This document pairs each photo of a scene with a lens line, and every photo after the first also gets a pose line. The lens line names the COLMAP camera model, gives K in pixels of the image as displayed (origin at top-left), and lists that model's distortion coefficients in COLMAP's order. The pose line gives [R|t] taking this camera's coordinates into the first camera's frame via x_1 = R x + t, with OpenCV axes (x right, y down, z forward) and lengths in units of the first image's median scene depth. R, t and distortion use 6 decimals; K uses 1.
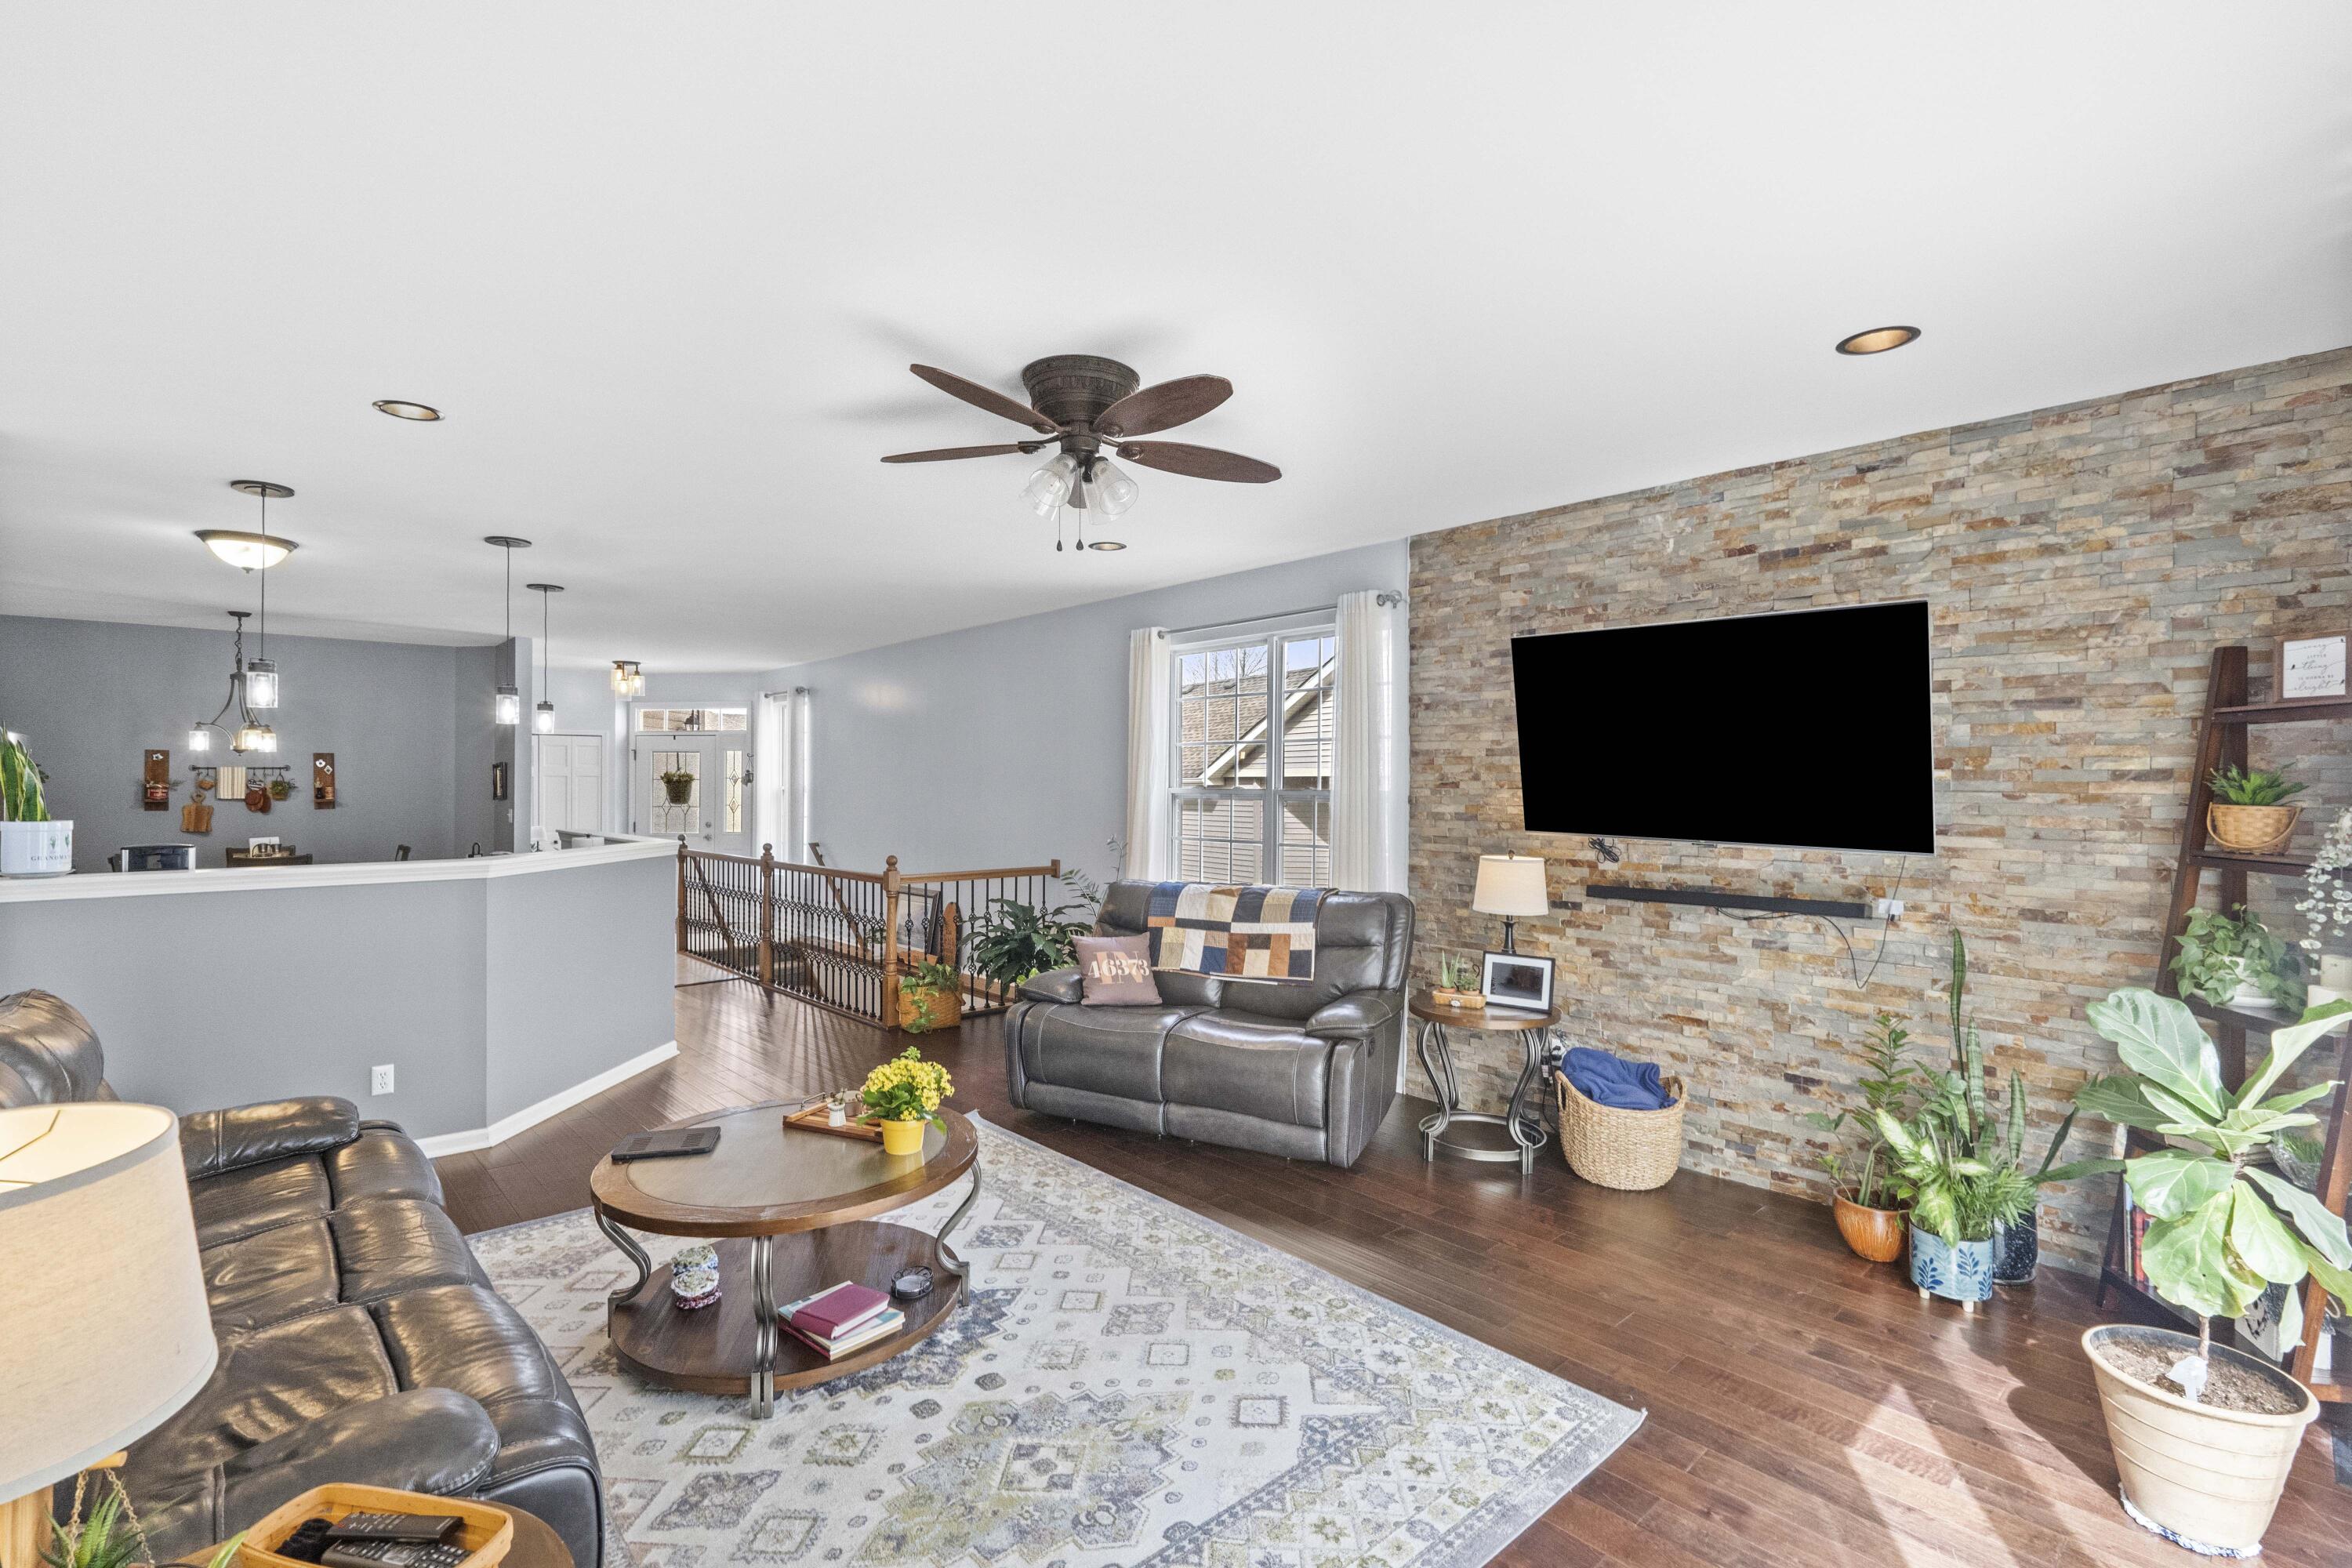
lens RADIAL K [[1068.7, 0, 1167.1], [0, 1068.7, 771.7], [0, 0, 1]] dist [-0.003270, 0.001216]
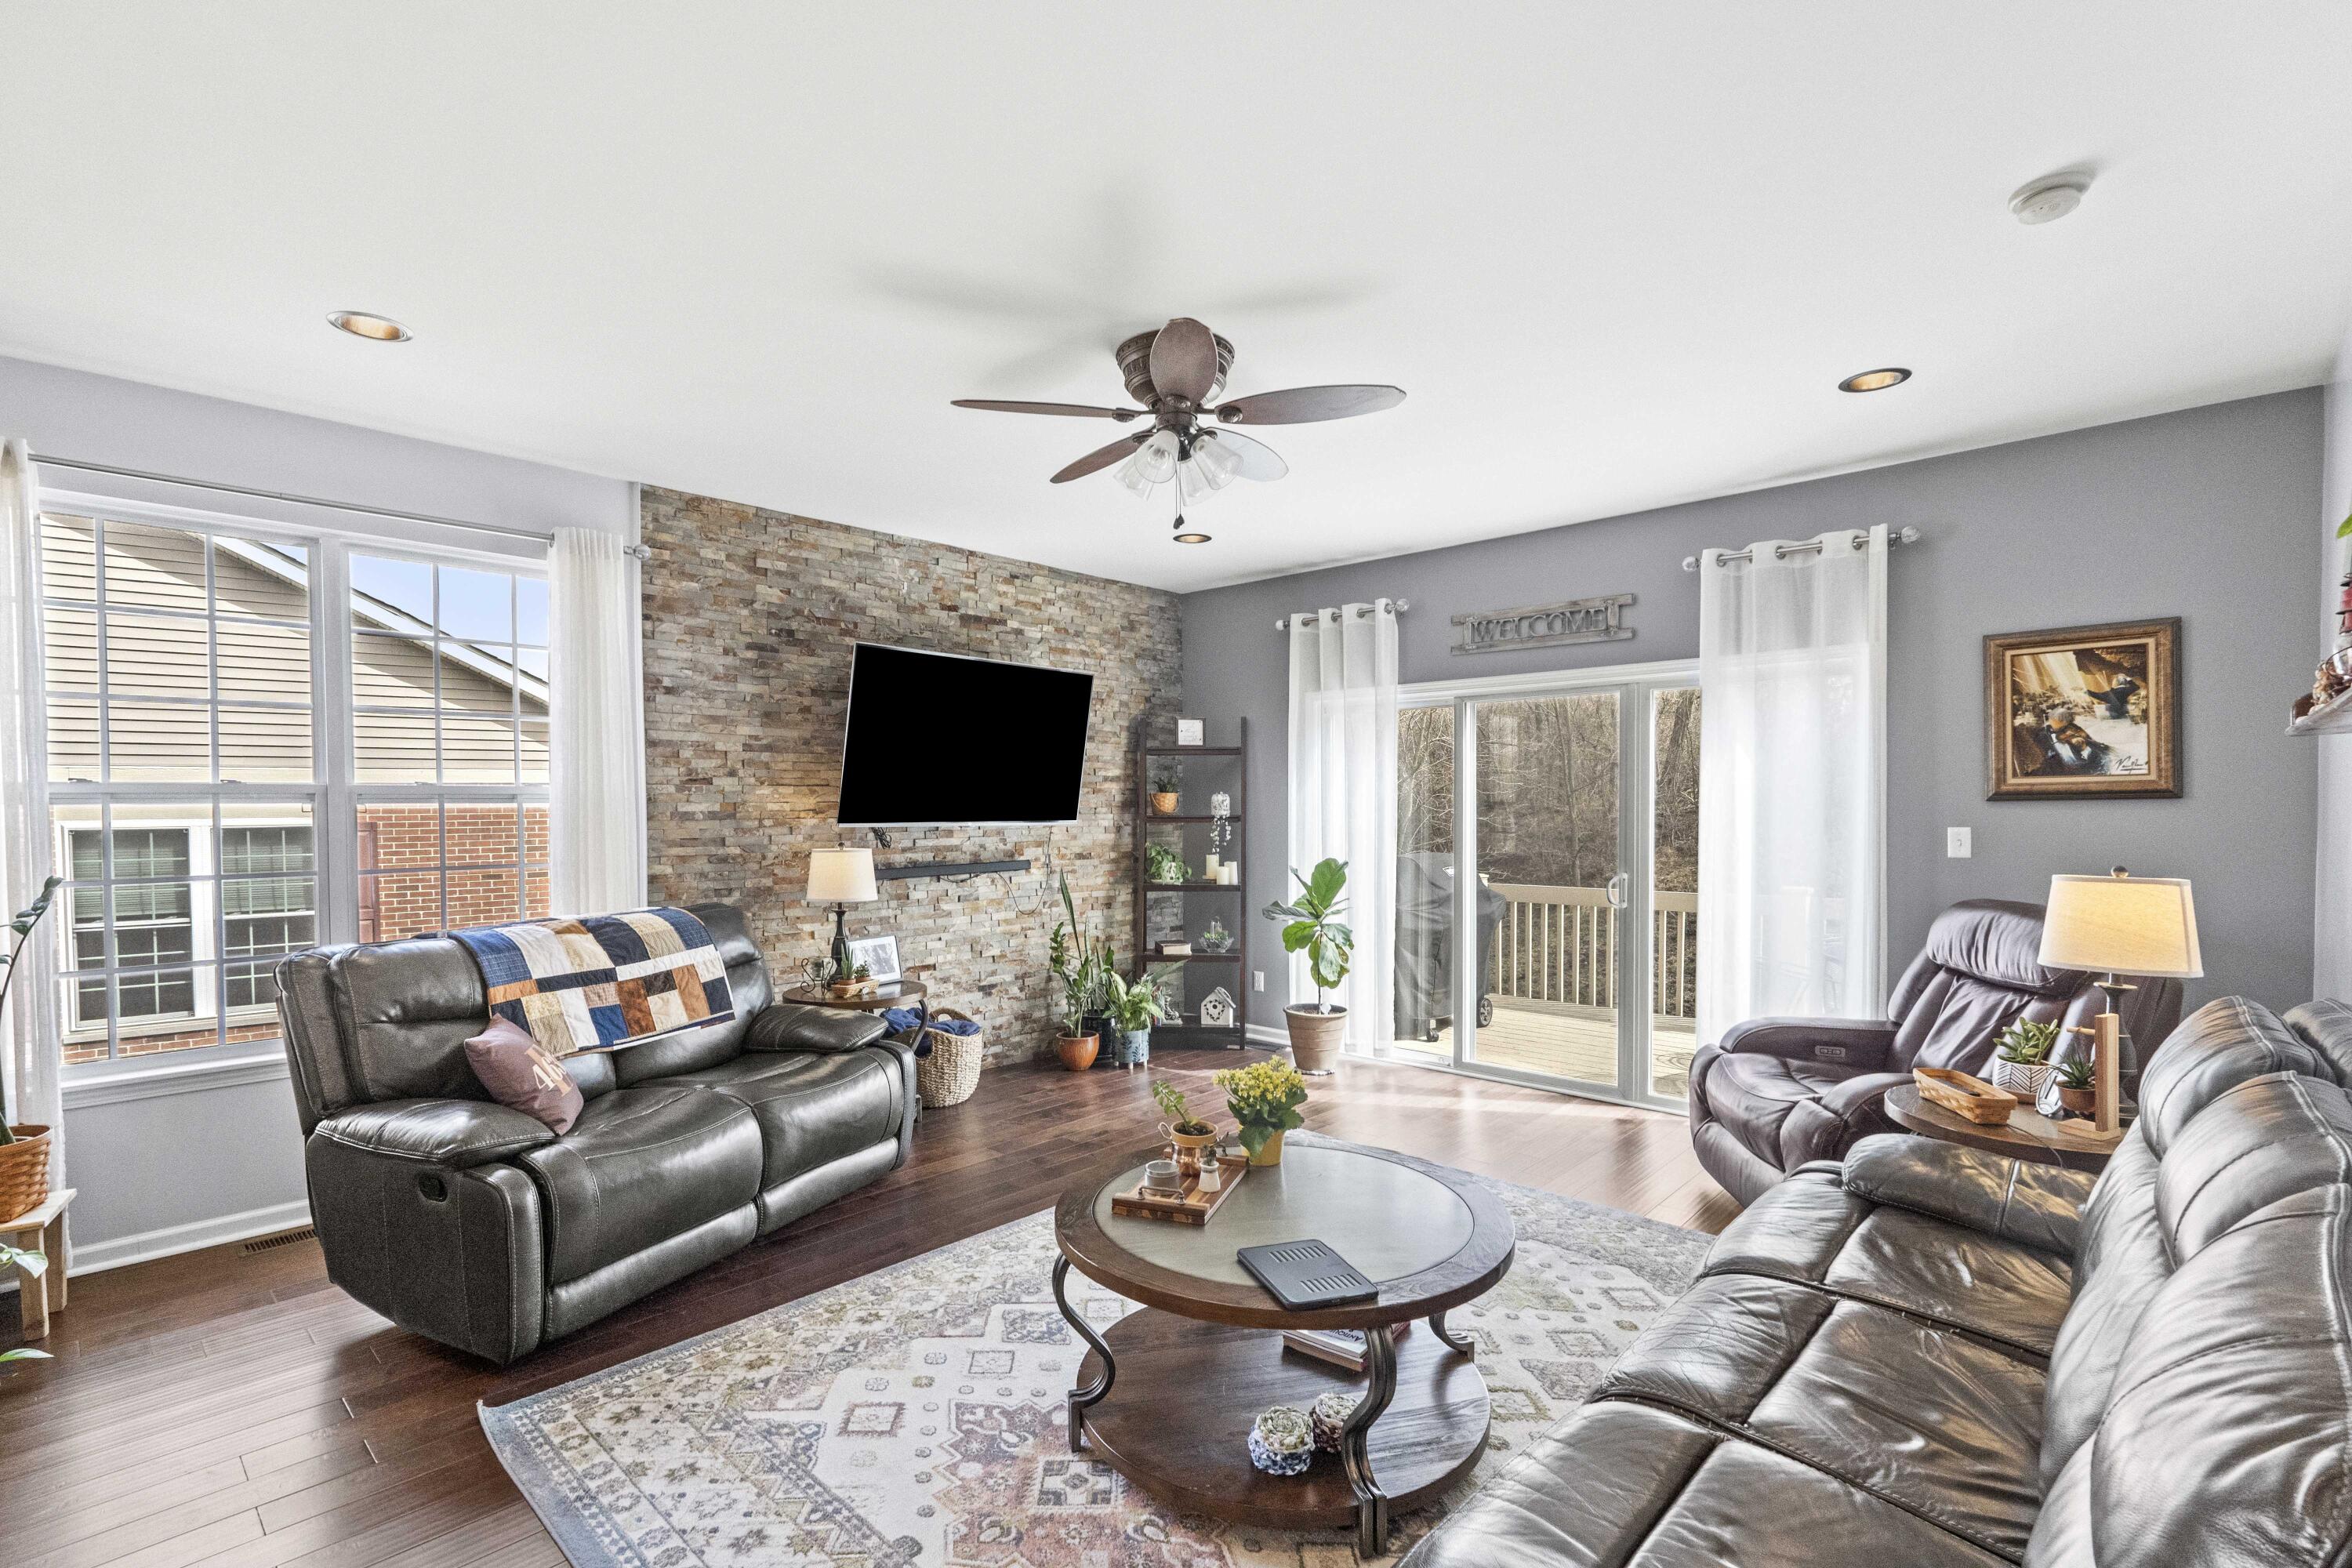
lens RADIAL K [[1068.7, 0, 1171.1], [0, 1068.7, 828.6], [0, 0, 1]] dist [-0.003270, 0.001216]
pose [[-0.087295, -0.024334, 0.995885, -0.678527], [-0.002461, 0.999704, 0.024211, 0.030173], [-0.996179, -0.000338, -0.087329, 0.690299]]
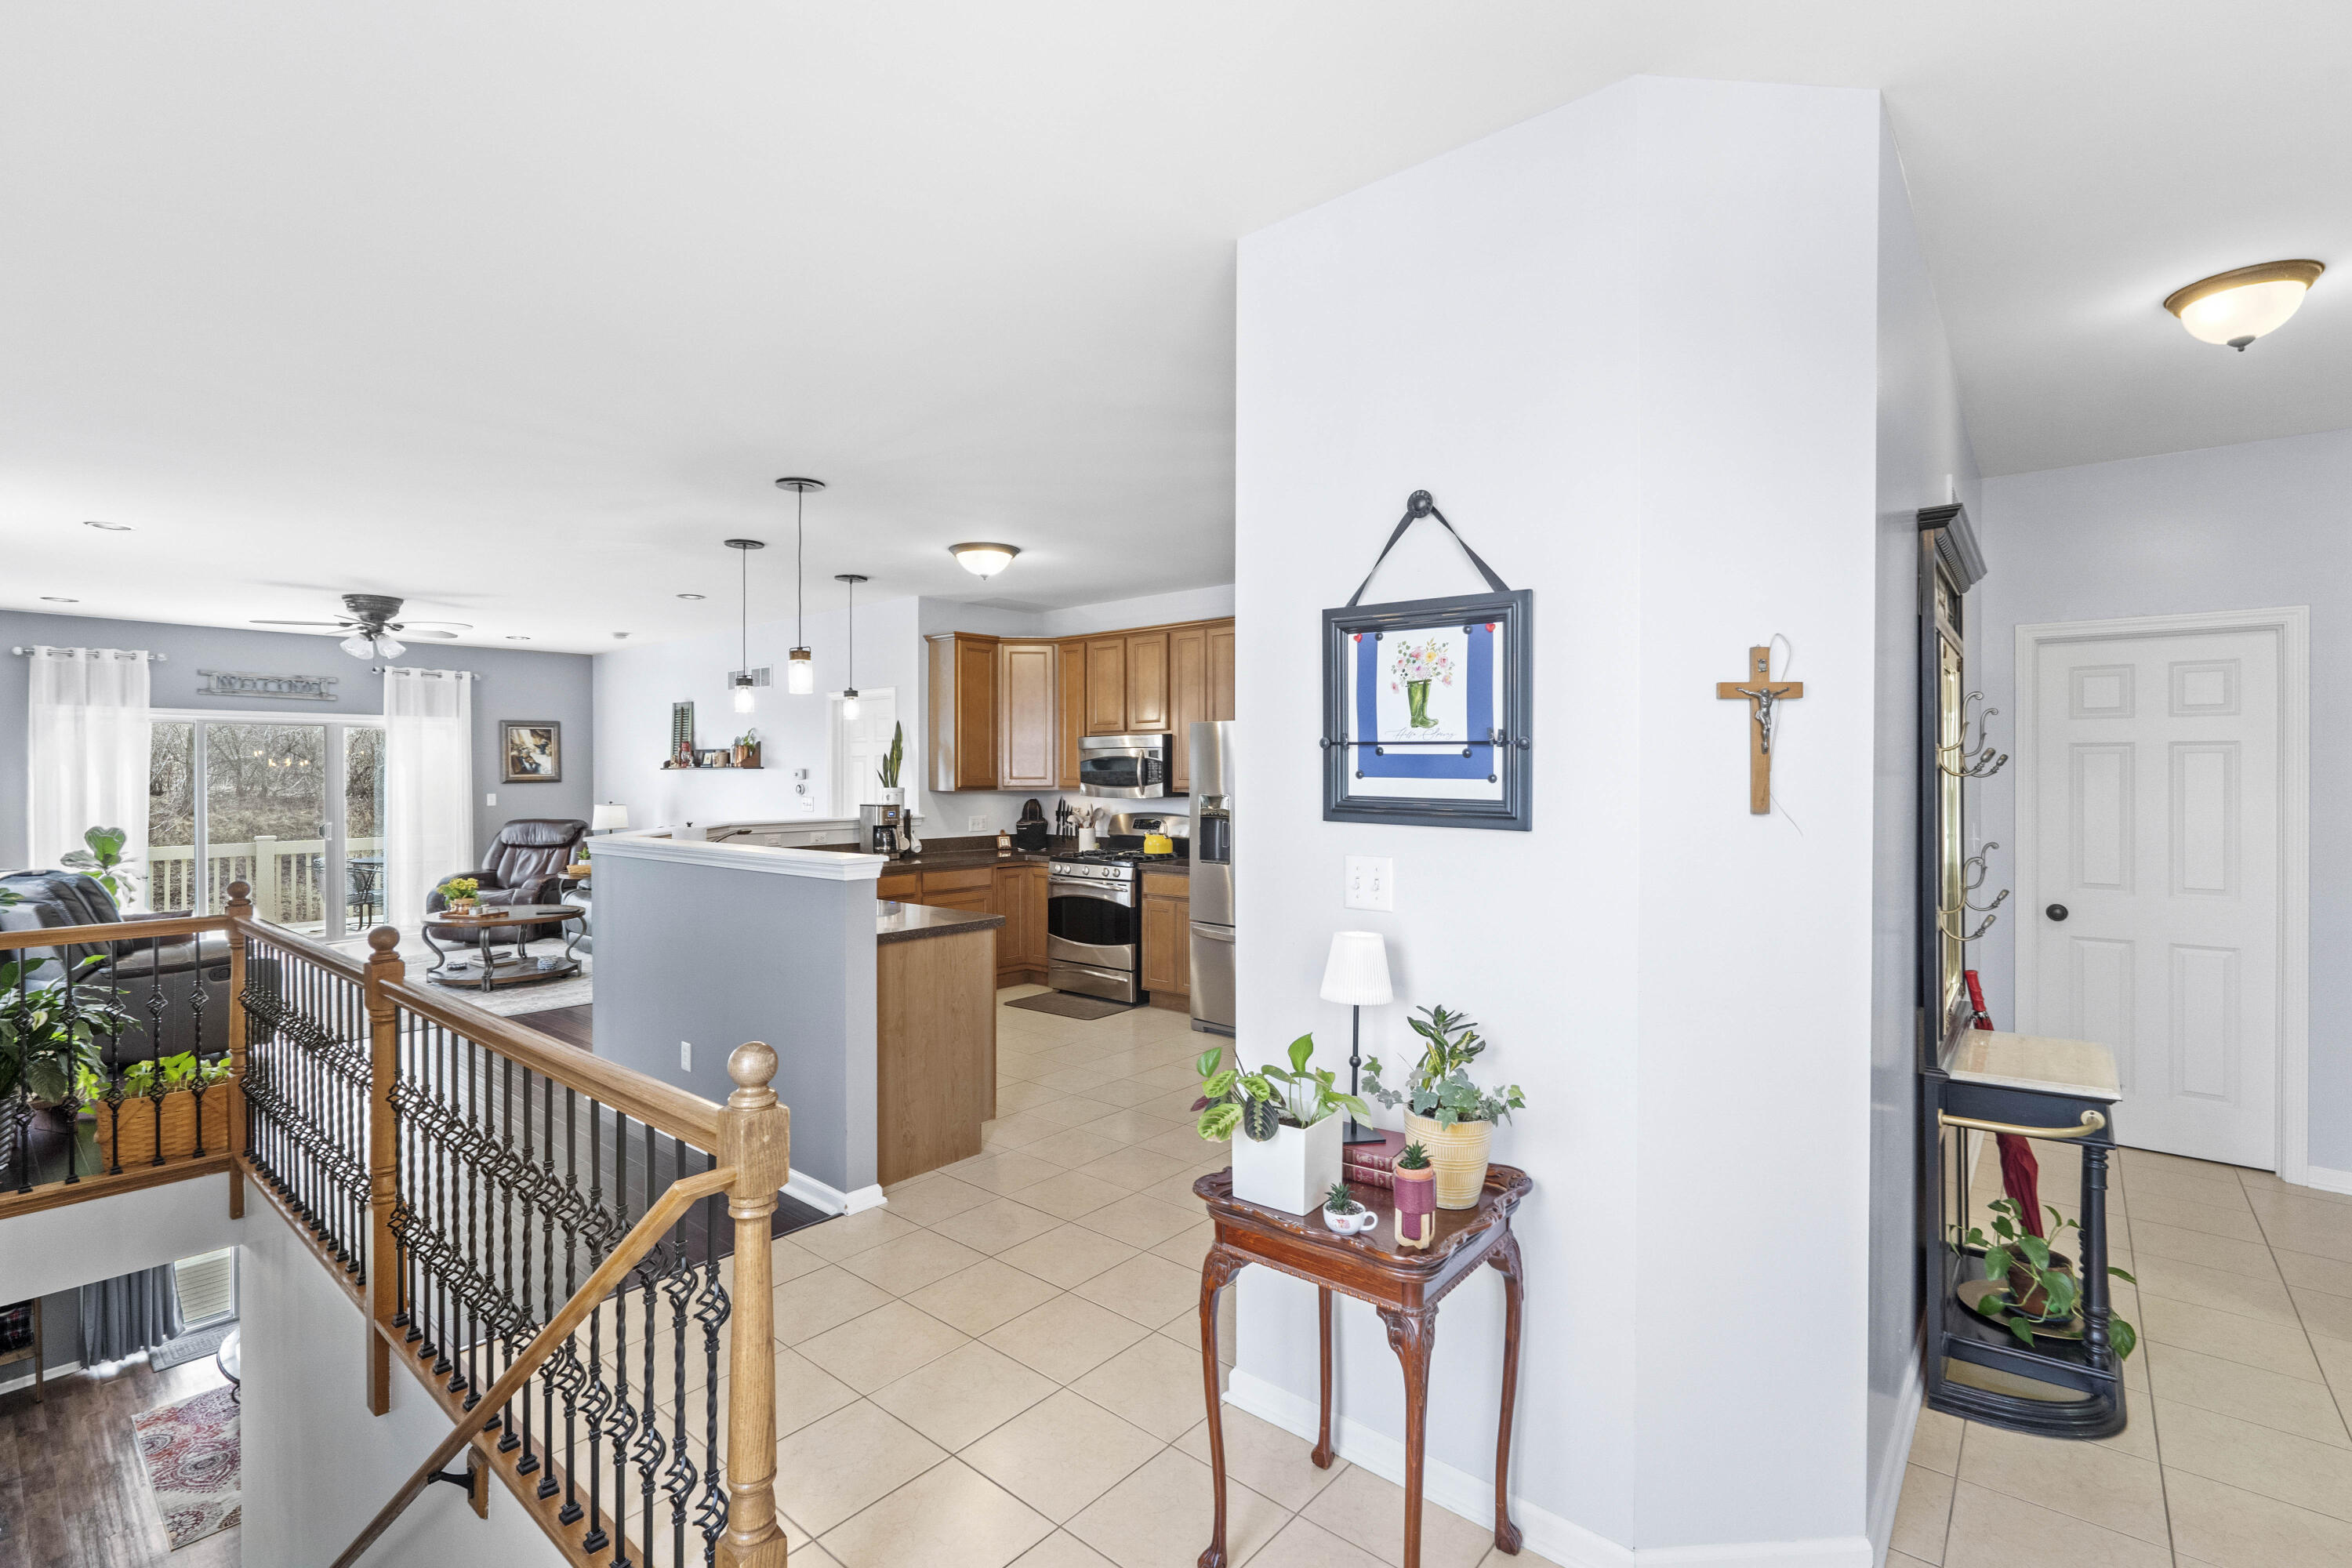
lens RADIAL K [[1068.7, 0, 1176.7], [0, 1068.7, 774.7], [0, 0, 1]] dist [-0.003270, 0.001216]
pose [[-0.992285, 0.003296, -0.123936, -0.986378], [0.004238, 0.999964, -0.007334, 0.030931], [0.123908, -0.007803, -0.992263, 2.253980]]
